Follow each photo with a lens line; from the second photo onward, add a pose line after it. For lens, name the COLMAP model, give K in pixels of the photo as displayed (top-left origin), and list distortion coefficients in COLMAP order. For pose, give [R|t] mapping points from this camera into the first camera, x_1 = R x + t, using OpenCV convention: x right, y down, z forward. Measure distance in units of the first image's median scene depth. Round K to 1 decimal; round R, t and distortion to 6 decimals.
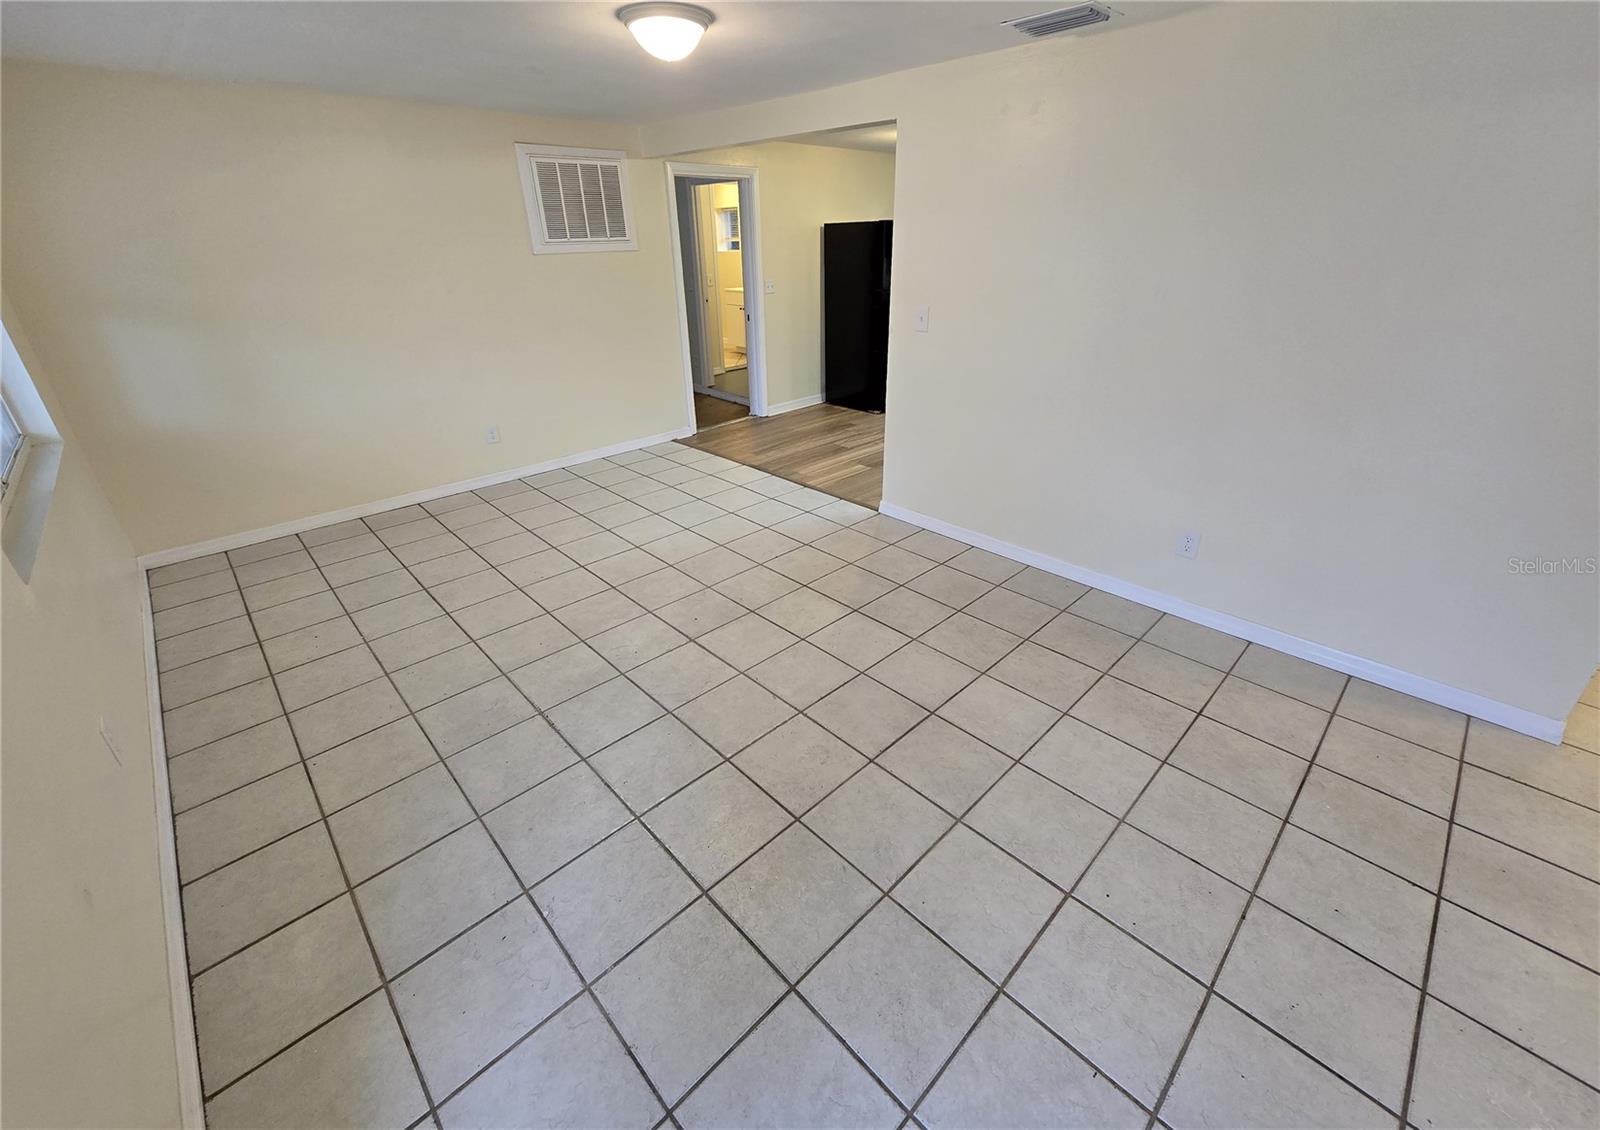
lens RADIAL K [[647.1, 0, 804.5], [0, 647.1, 545.8], [0, 0, 1]] dist [0.001560, 0.000090]
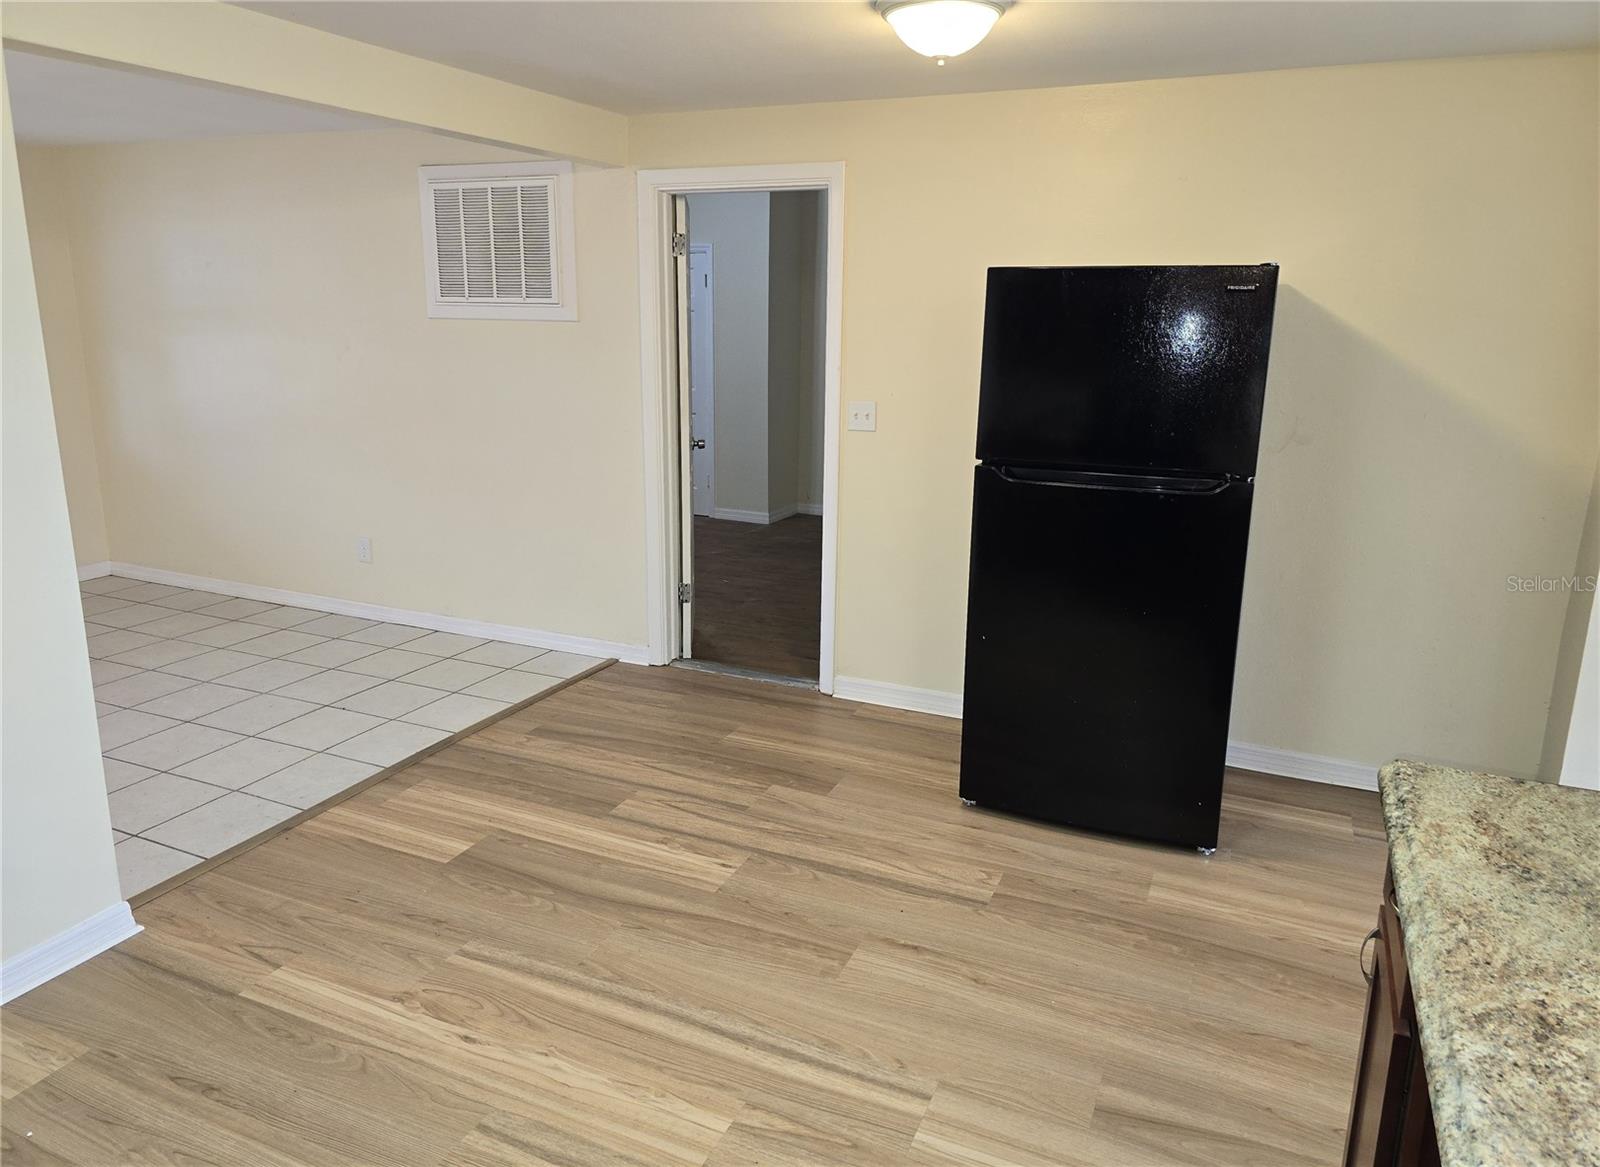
lens RADIAL K [[1074.9, 0, 803.0], [0, 1074.9, 574.4], [0, 0, 1]] dist [0.032905, -0.001048]
pose [[0.370077, 0.247951, -0.895301, 0.750389], [-0.418625, 0.904842, 0.077553, -0.433499], [0.829335, 0.346095, 0.438660, 0.870830]]
